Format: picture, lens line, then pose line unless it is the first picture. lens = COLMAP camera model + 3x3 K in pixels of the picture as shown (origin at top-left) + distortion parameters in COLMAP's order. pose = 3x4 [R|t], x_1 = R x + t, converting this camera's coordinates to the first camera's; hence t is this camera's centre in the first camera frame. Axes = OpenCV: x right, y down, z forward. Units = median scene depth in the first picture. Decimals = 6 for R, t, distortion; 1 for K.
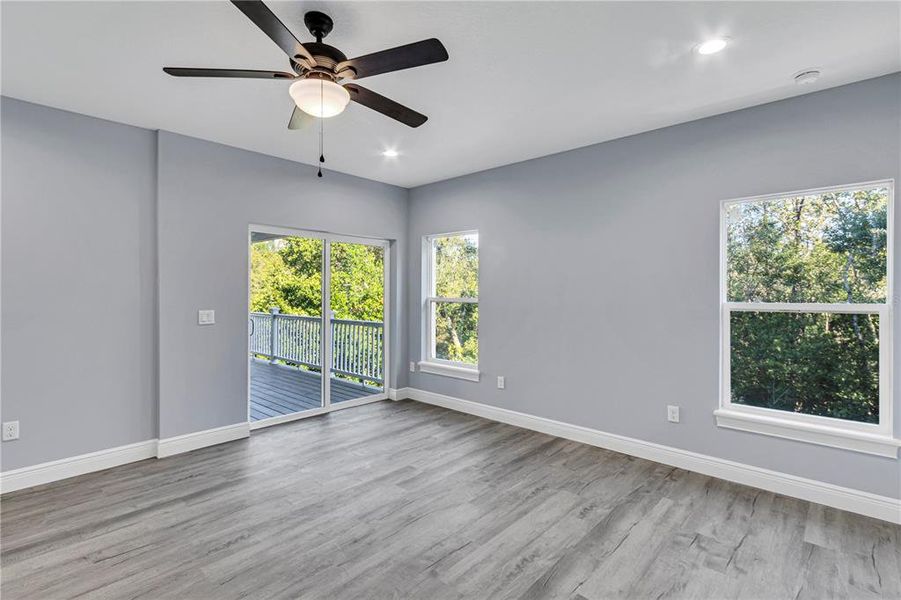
lens RADIAL K [[424.8, 0, 447.6], [0, 424.8, 296.4], [0, 0, 1]] dist [-0.000721, -0.000814]
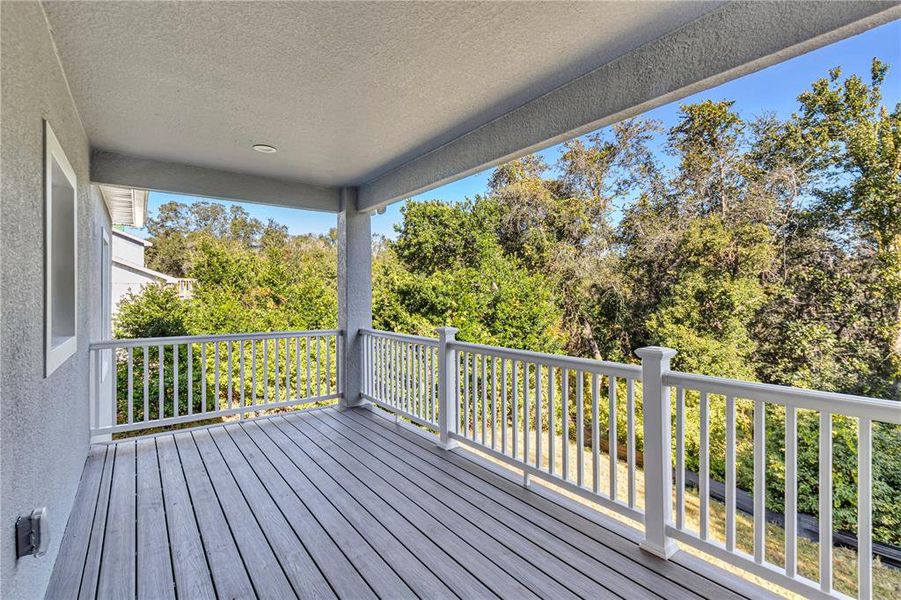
lens RADIAL K [[424.8, 0, 448.5], [0, 424.8, 296.6], [0, 0, 1]] dist [-0.000721, -0.000814]
pose [[0.980084, -0.009364, -0.198364, -0.136710], [0.008801, 0.999954, -0.003717, -0.002810], [0.198390, 0.001897, 0.980121, 0.233987]]
